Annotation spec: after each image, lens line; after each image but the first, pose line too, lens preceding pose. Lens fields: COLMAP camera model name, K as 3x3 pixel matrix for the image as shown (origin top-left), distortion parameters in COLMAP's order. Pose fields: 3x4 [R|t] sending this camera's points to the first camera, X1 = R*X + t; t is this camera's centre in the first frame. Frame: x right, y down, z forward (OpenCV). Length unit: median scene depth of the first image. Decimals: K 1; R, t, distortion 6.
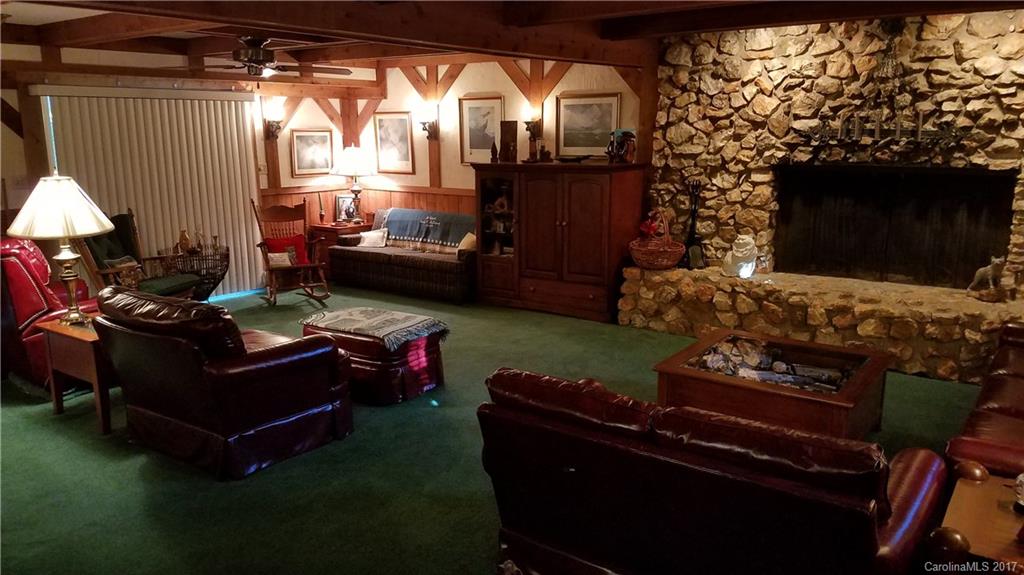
lens RADIAL K [[782.1, 0, 507.9], [0, 782.1, 313.0], [0, 0, 1]] dist [0.154718, -0.291743]
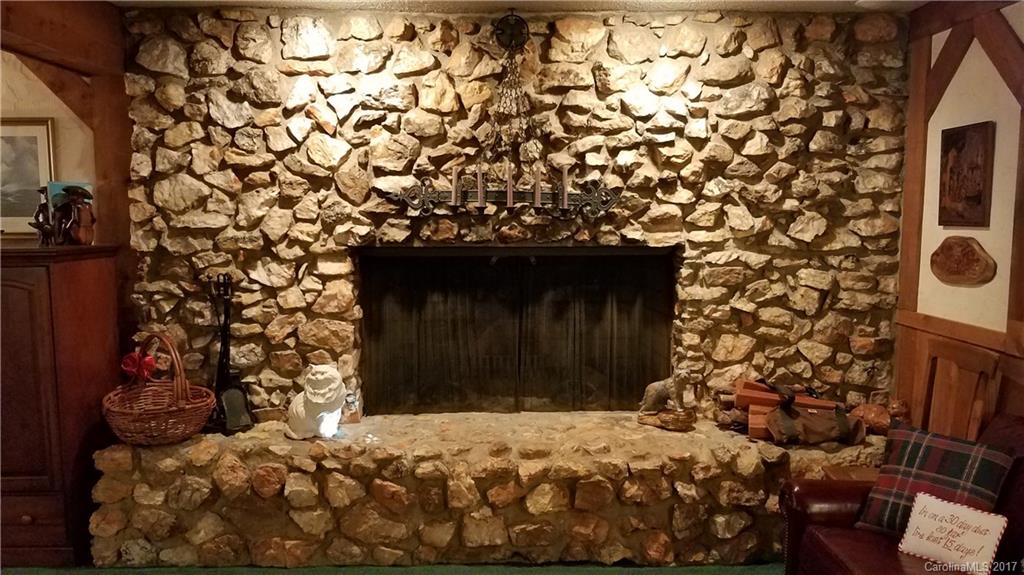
lens RADIAL K [[782.1, 0, 507.9], [0, 782.1, 313.0], [0, 0, 1]] dist [0.154718, -0.291743]
pose [[0.795380, -0.066257, 0.602479, 0.061287], [0.131685, 0.989154, -0.065066, -0.081770], [-0.591633, 0.131089, 0.795478, 0.459568]]
